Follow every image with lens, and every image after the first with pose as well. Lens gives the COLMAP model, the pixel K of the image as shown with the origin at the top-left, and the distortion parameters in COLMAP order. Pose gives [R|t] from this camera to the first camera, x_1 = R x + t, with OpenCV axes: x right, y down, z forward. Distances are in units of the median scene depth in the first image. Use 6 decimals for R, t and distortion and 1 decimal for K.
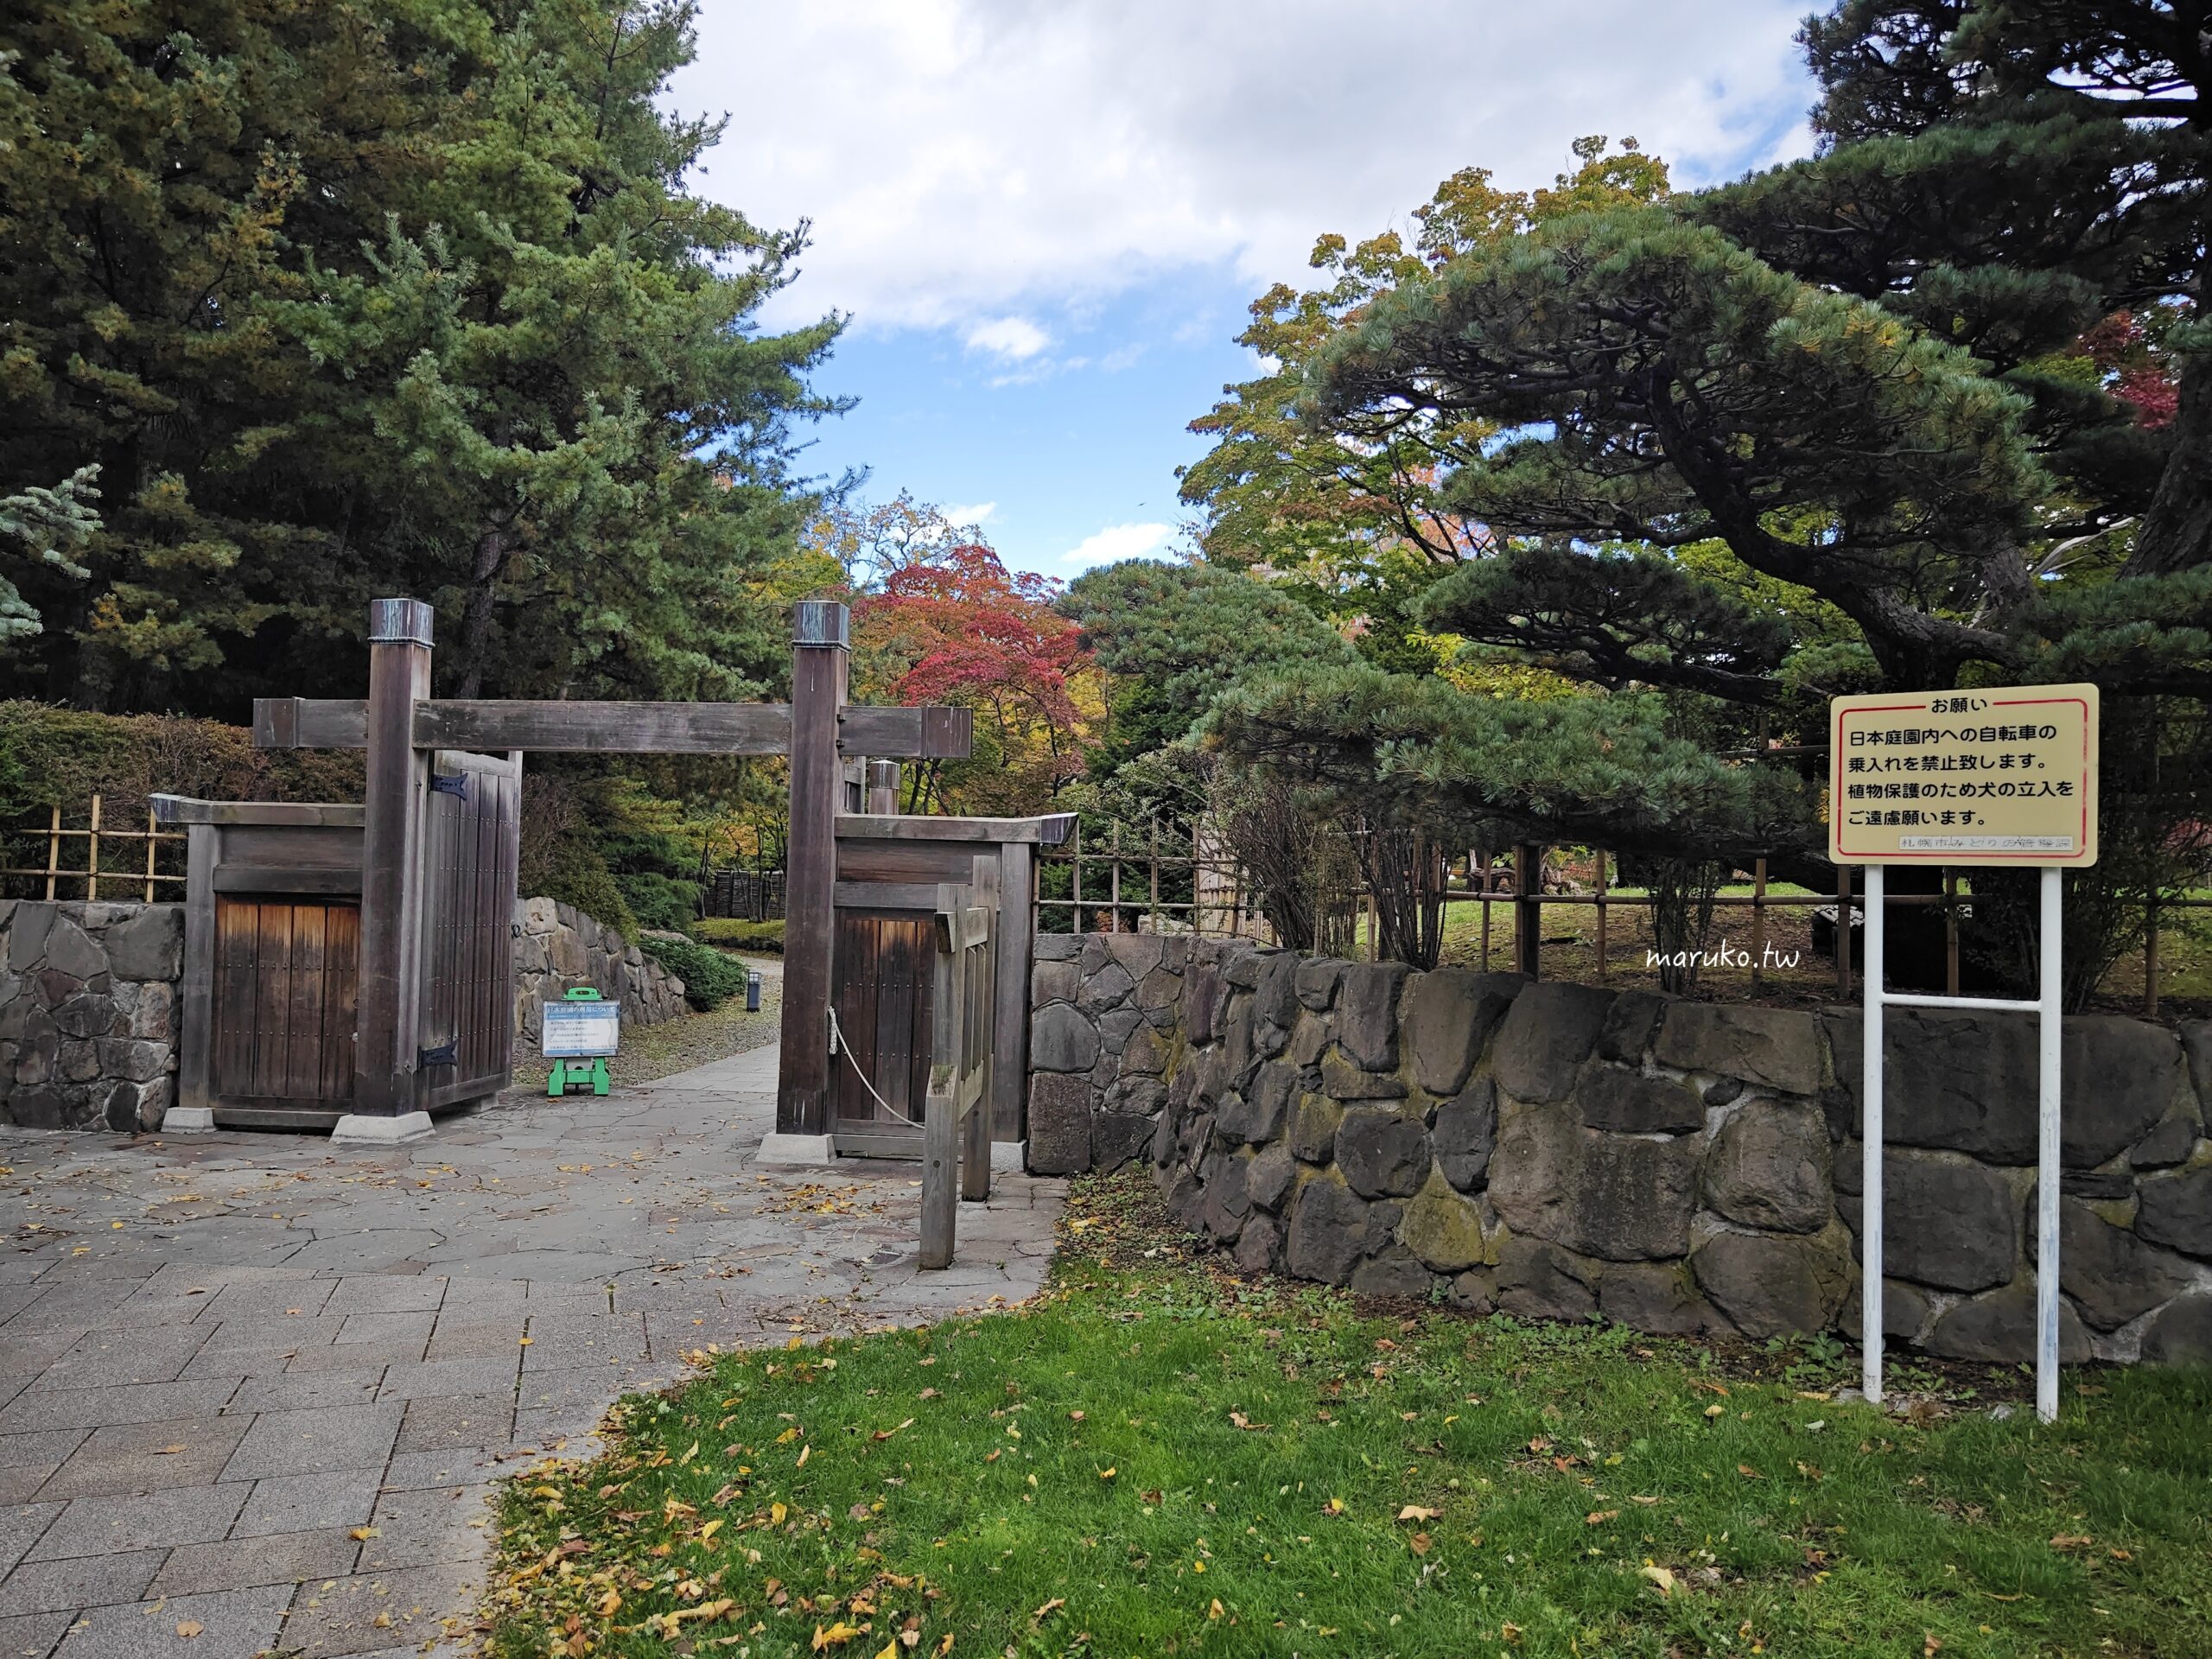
lens RADIAL K [[1484.6, 0, 1107.4], [0, 1484.6, 828.1], [0, 0, 1]] dist [0.000694, -0.000021]
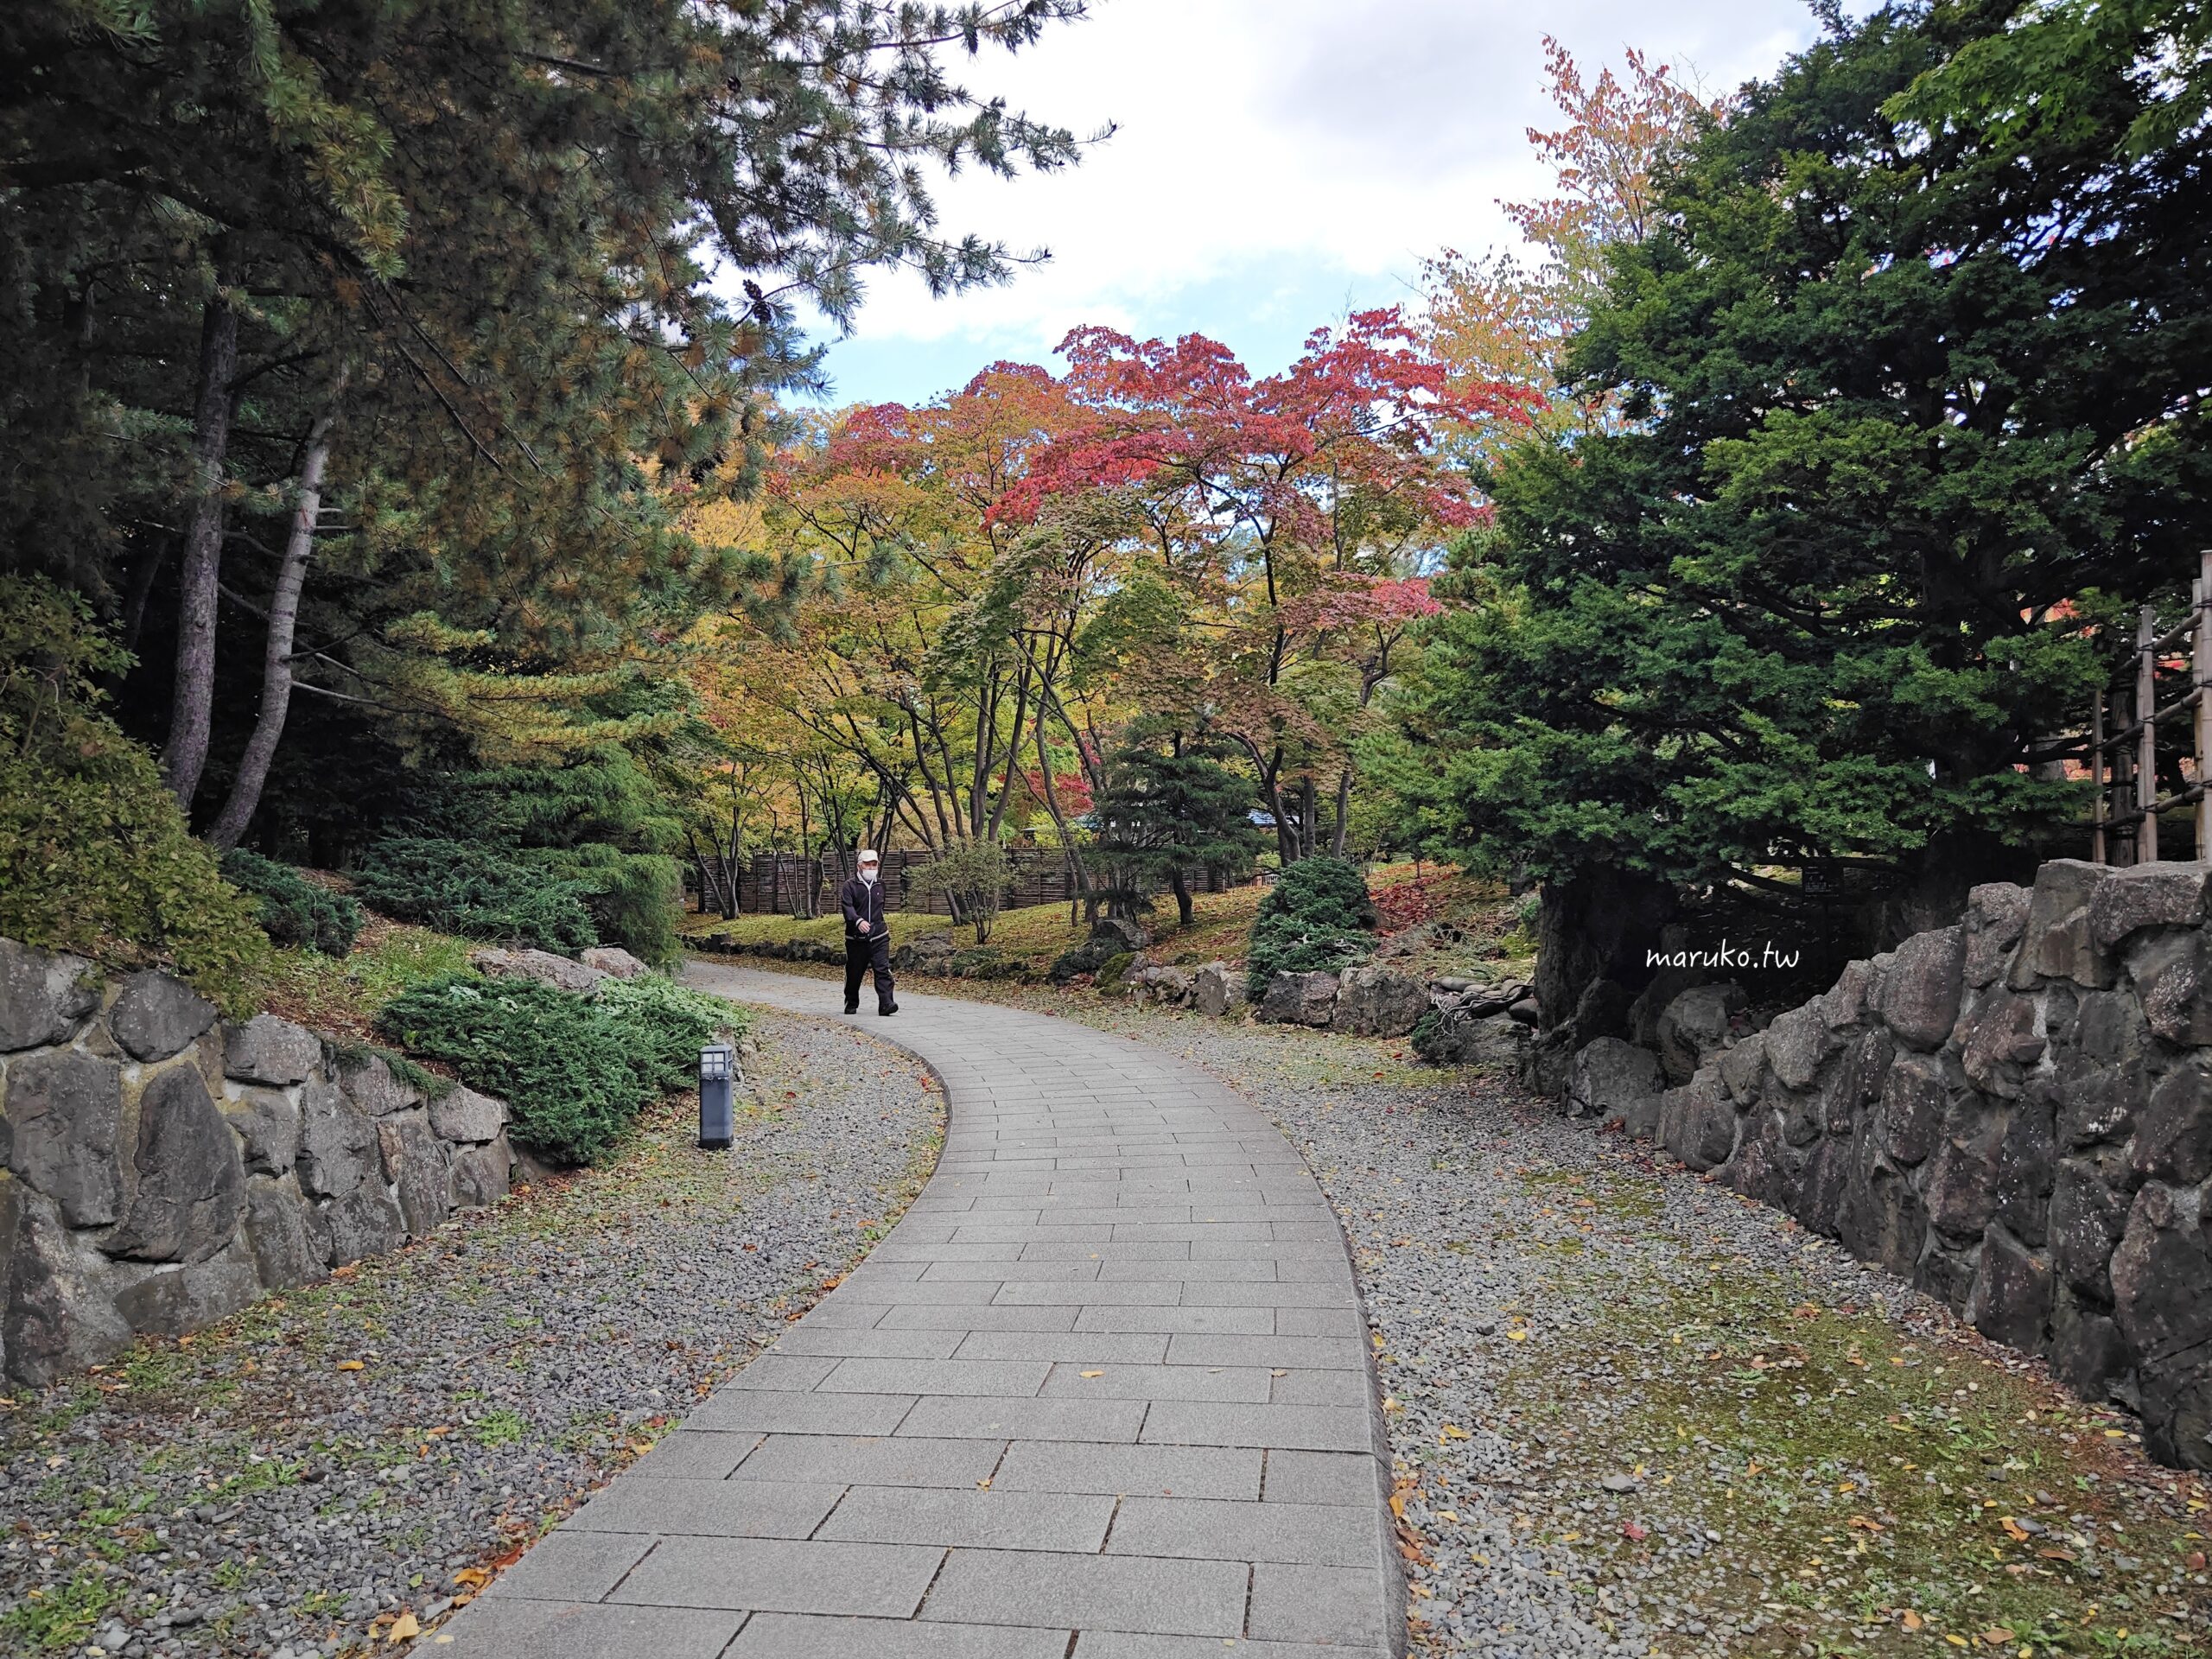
lens RADIAL K [[1484.6, 0, 1105.0], [0, 1484.6, 832.9], [0, 0, 1]] dist [0.000694, -0.000021]
pose [[0.996929, -0.057366, -0.053308, -0.109328], [0.058341, 0.998153, 0.016919, 0.038970], [0.052239, -0.019977, 0.998435, 0.611735]]
